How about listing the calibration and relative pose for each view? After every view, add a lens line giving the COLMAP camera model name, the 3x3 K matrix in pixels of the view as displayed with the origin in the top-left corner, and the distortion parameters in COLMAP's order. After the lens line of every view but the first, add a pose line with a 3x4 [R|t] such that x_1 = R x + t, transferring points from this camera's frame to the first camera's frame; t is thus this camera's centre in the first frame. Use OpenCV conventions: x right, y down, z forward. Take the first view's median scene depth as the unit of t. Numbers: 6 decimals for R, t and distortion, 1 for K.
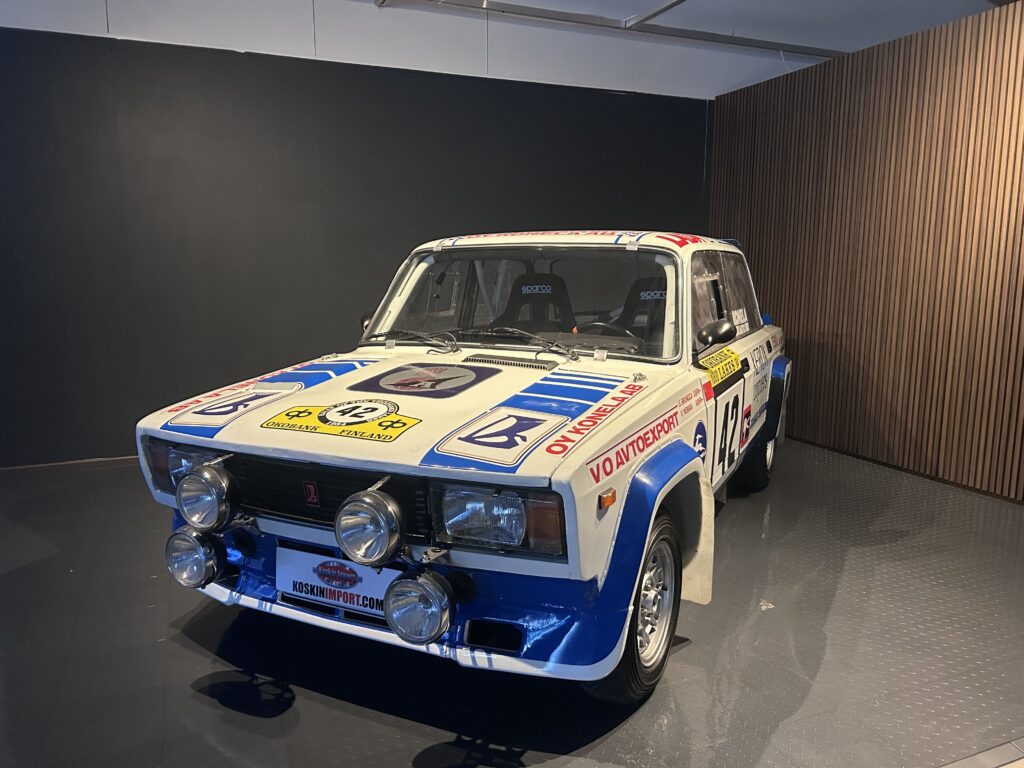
lens RADIAL K [[774.3, 0, 521.7], [0, 774.3, 380.5], [0, 0, 1]] dist [0.085084, -0.091781]
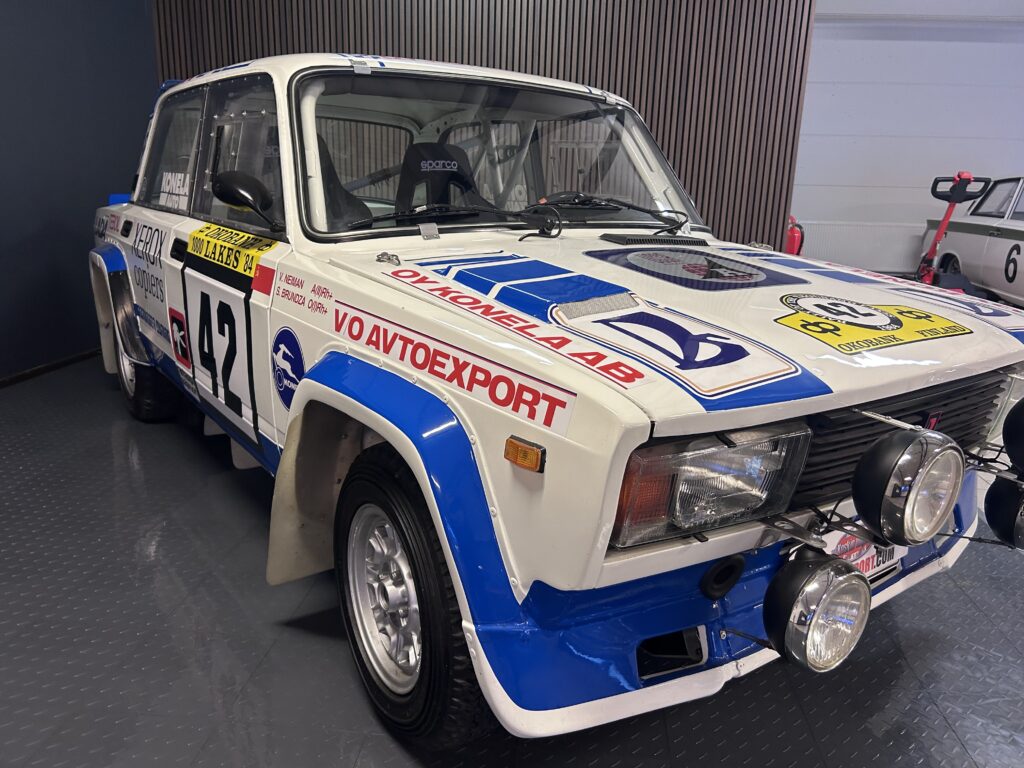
lens RADIAL K [[774.3, 0, 521.7], [0, 774.3, 380.5], [0, 0, 1]] dist [0.085084, -0.091781]
pose [[-0.351683, 0.282272, -0.892548, 0.552450], [-0.221650, 0.901234, 0.372354, -0.120671], [0.909500, 0.328784, -0.254383, 0.999532]]
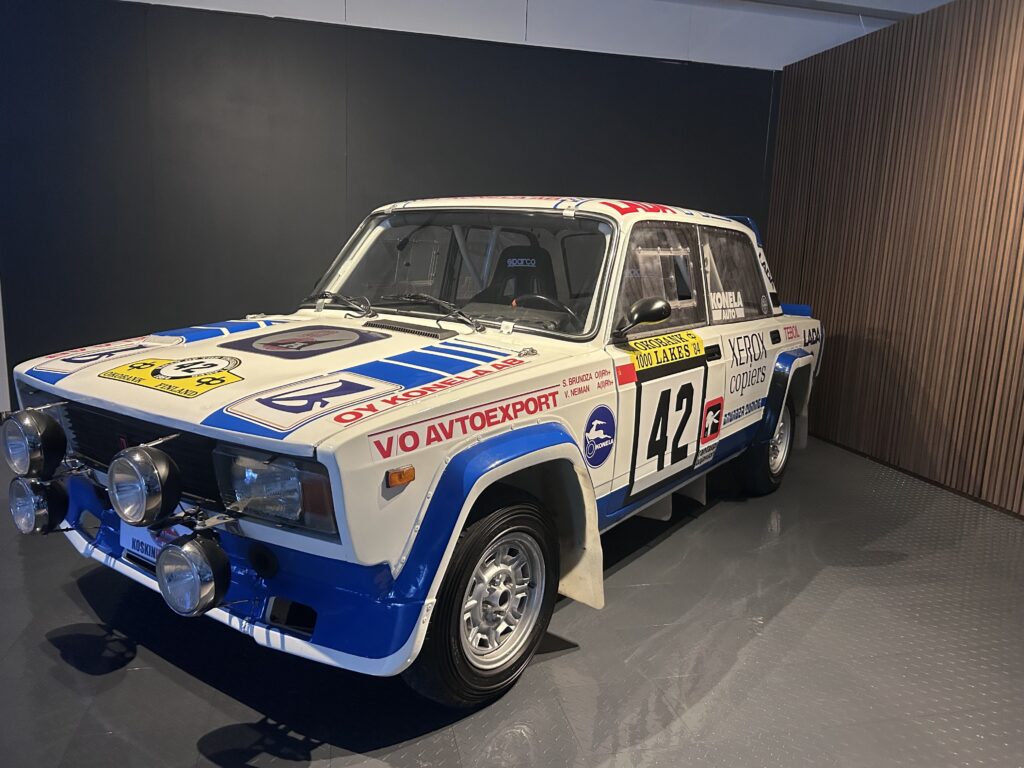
lens RADIAL K [[774.3, 0, 521.7], [0, 774.3, 380.5], [0, 0, 1]] dist [0.085084, -0.091781]
pose [[0.985295, 0.063597, -0.158585, 0.276210], [-0.061346, 0.997935, 0.019049, 0.011753], [0.159469, -0.009040, 0.987161, 0.101486]]
